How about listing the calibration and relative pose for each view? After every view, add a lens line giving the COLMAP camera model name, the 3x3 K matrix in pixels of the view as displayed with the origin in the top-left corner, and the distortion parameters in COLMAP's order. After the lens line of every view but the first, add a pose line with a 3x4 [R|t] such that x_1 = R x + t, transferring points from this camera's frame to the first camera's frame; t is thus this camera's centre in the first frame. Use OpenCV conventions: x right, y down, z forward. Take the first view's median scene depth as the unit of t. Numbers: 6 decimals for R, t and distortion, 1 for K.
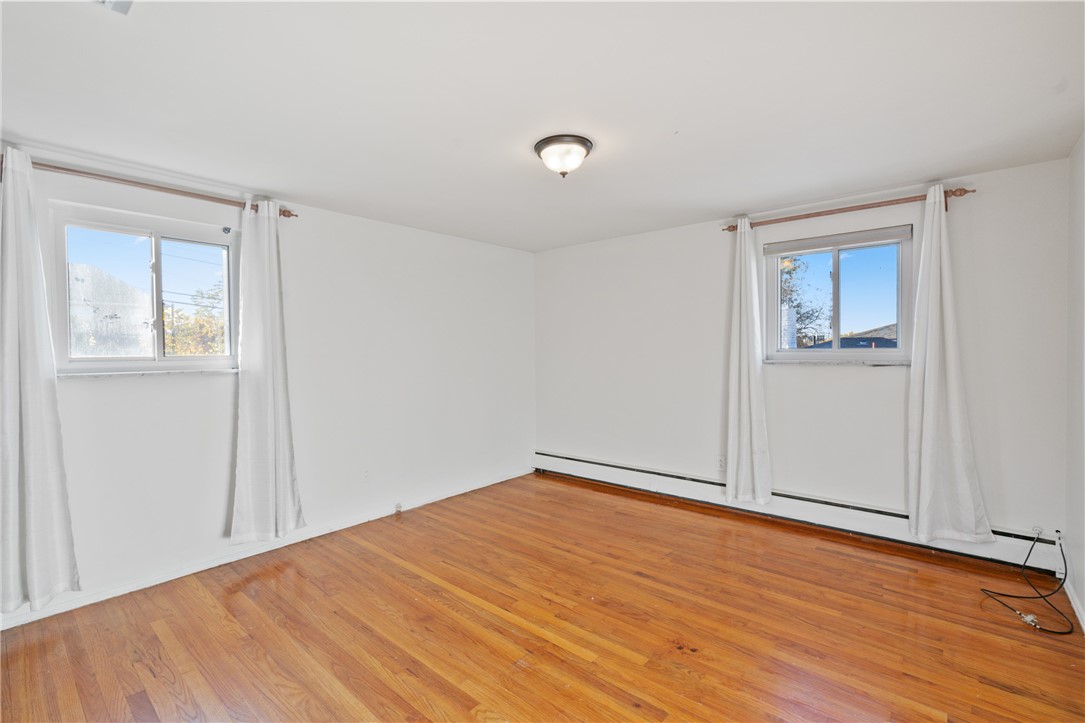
lens RADIAL K [[500.6, 0, 542.3], [0, 500.6, 359.8], [0, 0, 1]] dist [-0.001470, 0.000839]
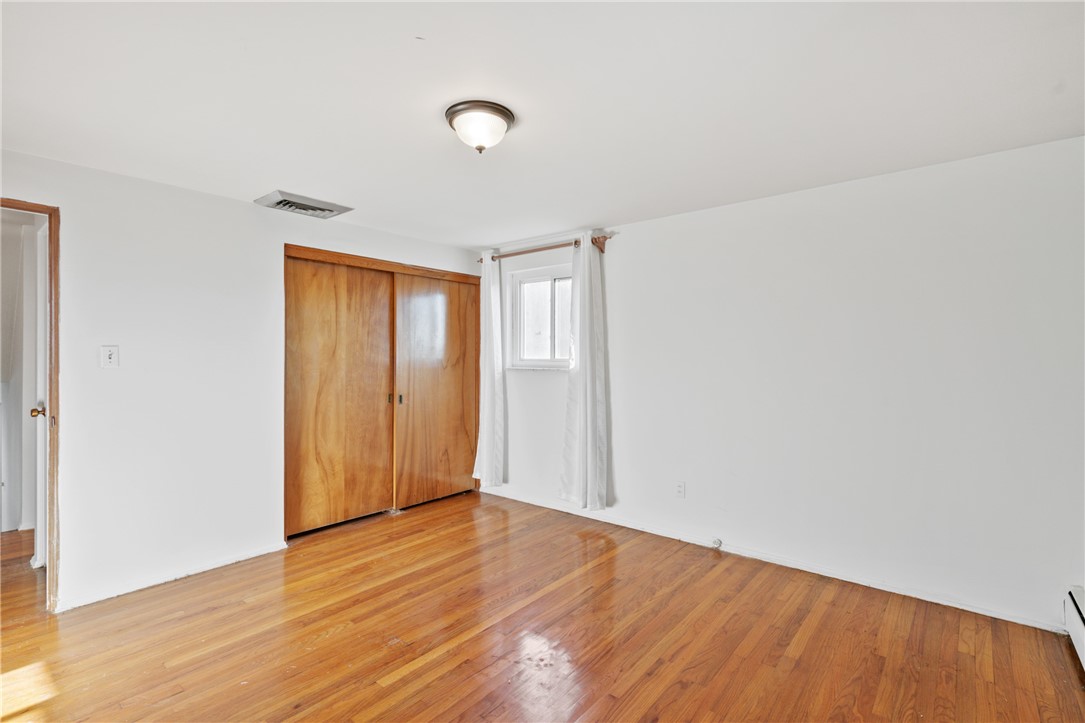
lens RADIAL K [[500.6, 0, 542.3], [0, 500.6, 357.2], [0, 0, 1]] dist [-0.001470, 0.000839]
pose [[0.005062, 0.008674, -0.999950, 0.626975], [-0.022011, 0.999721, 0.008561, -0.028546], [0.999745, 0.021966, 0.005251, 0.760783]]
